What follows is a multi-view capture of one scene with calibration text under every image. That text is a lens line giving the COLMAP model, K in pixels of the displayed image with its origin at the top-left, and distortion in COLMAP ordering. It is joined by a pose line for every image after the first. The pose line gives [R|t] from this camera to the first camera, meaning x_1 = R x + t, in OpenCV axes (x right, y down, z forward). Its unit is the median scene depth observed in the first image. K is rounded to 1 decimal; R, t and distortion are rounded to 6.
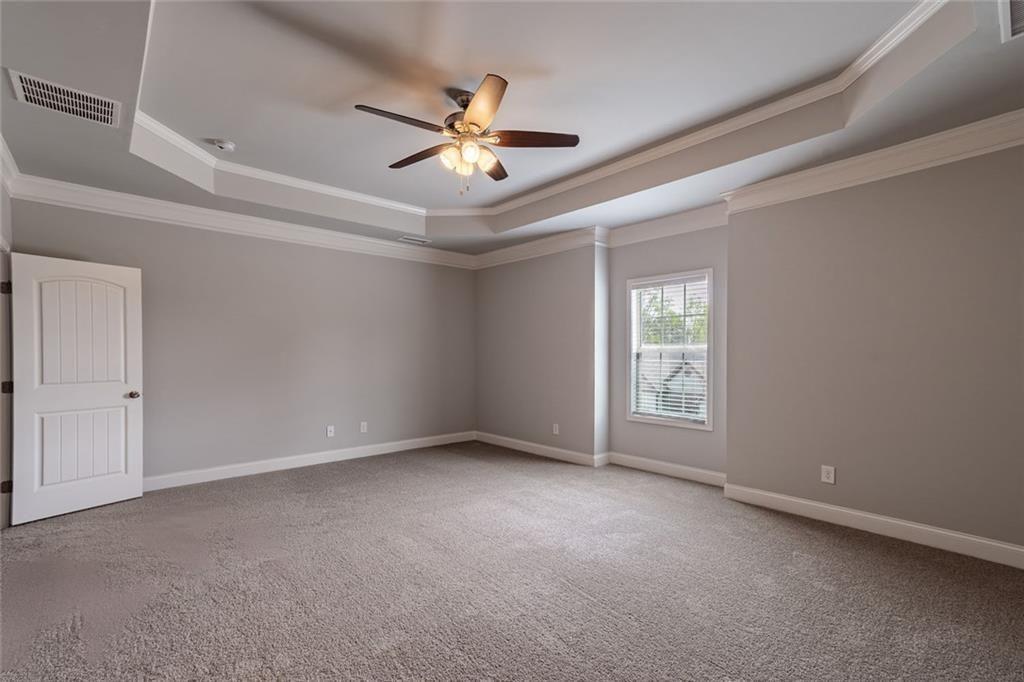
lens RADIAL K [[463.2, 0, 506.1], [0, 463.2, 355.8], [0, 0, 1]] dist [0.001168, 0.000026]
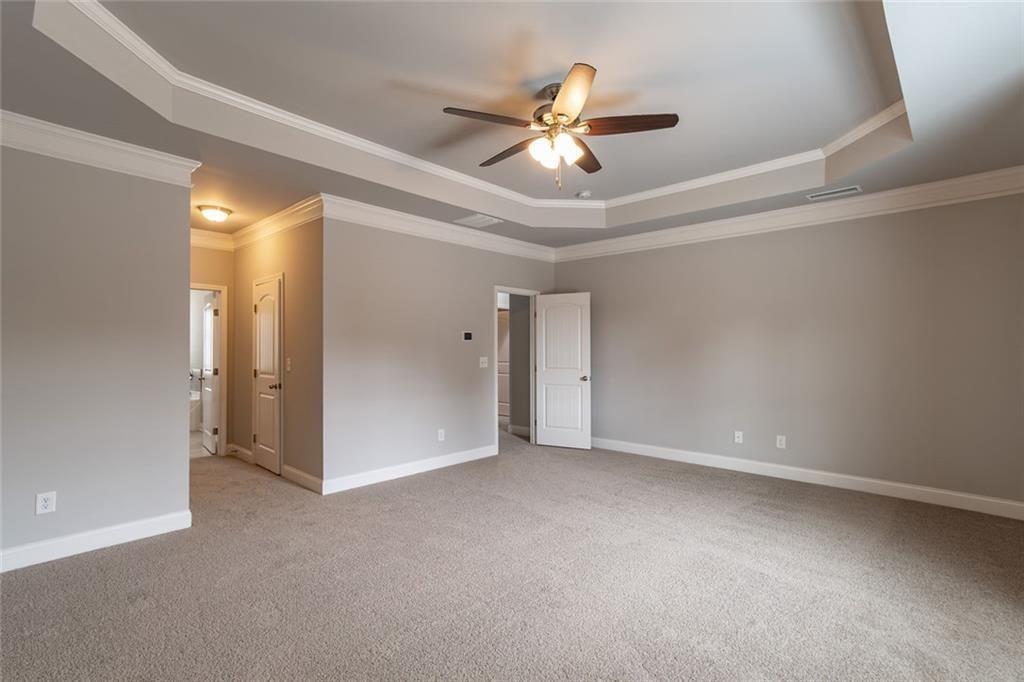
lens RADIAL K [[469.1, 0, 512.0], [0, 469.1, 341.0], [0, 0, 1]] dist [0.000566, -0.000553]
pose [[0.103545, -0.015185, -0.994509, 0.644632], [-0.008633, 0.999832, -0.016166, -0.008656], [0.994587, 0.010259, 0.103396, 0.603813]]
